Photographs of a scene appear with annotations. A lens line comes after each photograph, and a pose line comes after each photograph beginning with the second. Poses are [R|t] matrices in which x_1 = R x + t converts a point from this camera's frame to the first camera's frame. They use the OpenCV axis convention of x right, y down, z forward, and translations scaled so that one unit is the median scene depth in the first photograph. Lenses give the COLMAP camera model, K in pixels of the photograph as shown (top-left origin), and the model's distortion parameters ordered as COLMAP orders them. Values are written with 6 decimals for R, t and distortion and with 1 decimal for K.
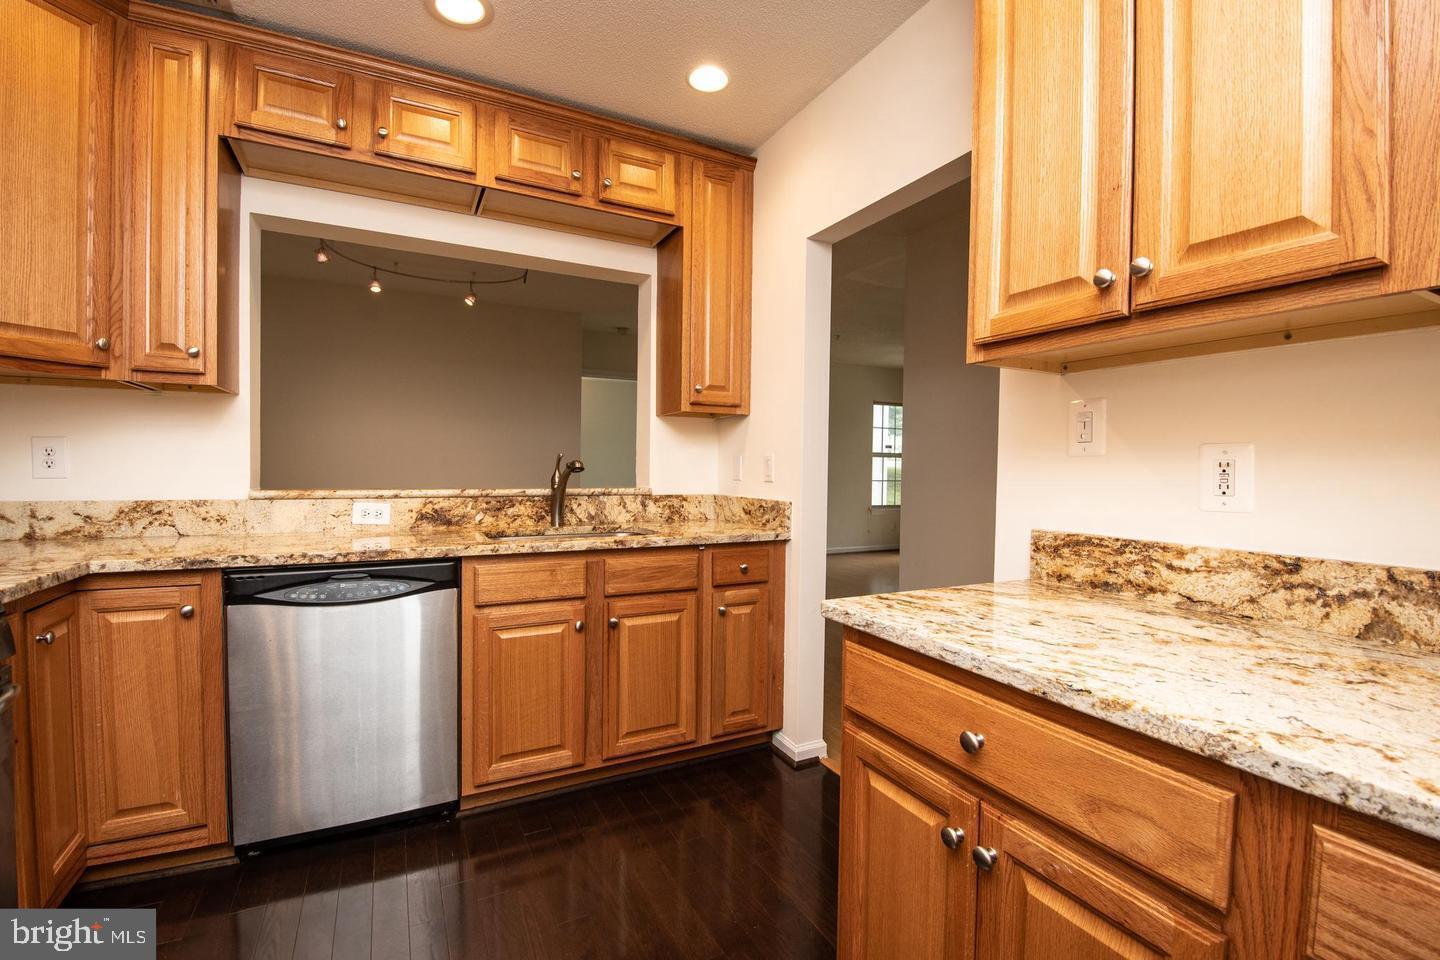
lens RADIAL K [[635.0, 0, 717.5], [0, 635.0, 473.0], [0, 0, 1]] dist [0.004553, 0.000170]
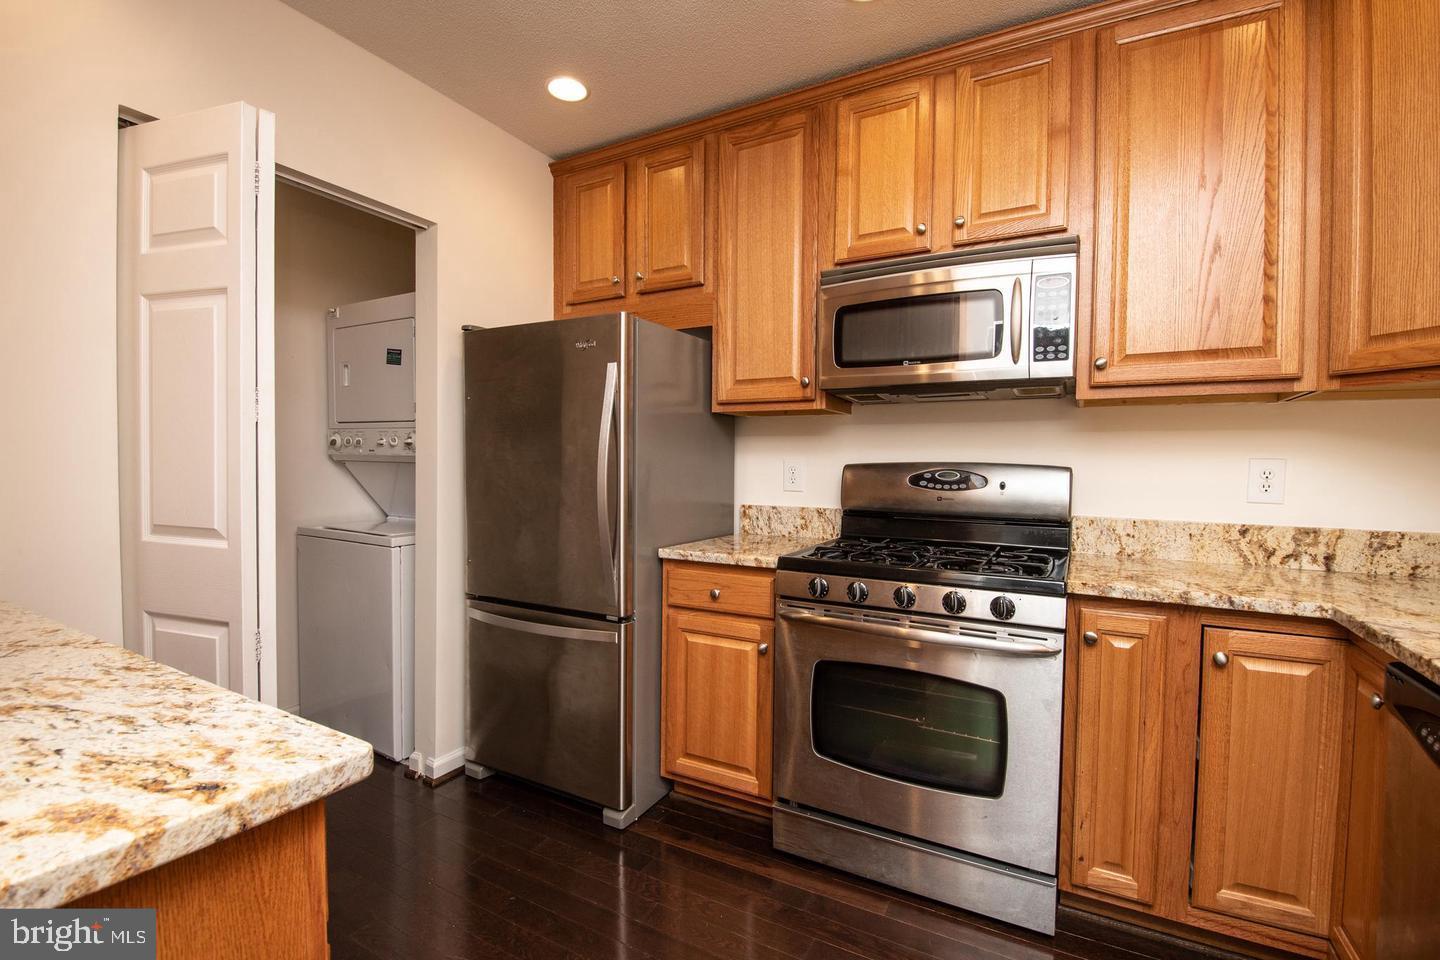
lens RADIAL K [[635.0, 0, 719.9], [0, 635.0, 479.2], [0, 0, 1]] dist [0.004553, 0.000170]
pose [[-0.818504, -0.003501, -0.574490, 0.300076], [-0.024249, 0.999301, 0.028459, -0.058383], [0.573989, 0.037225, -0.818017, 2.100379]]
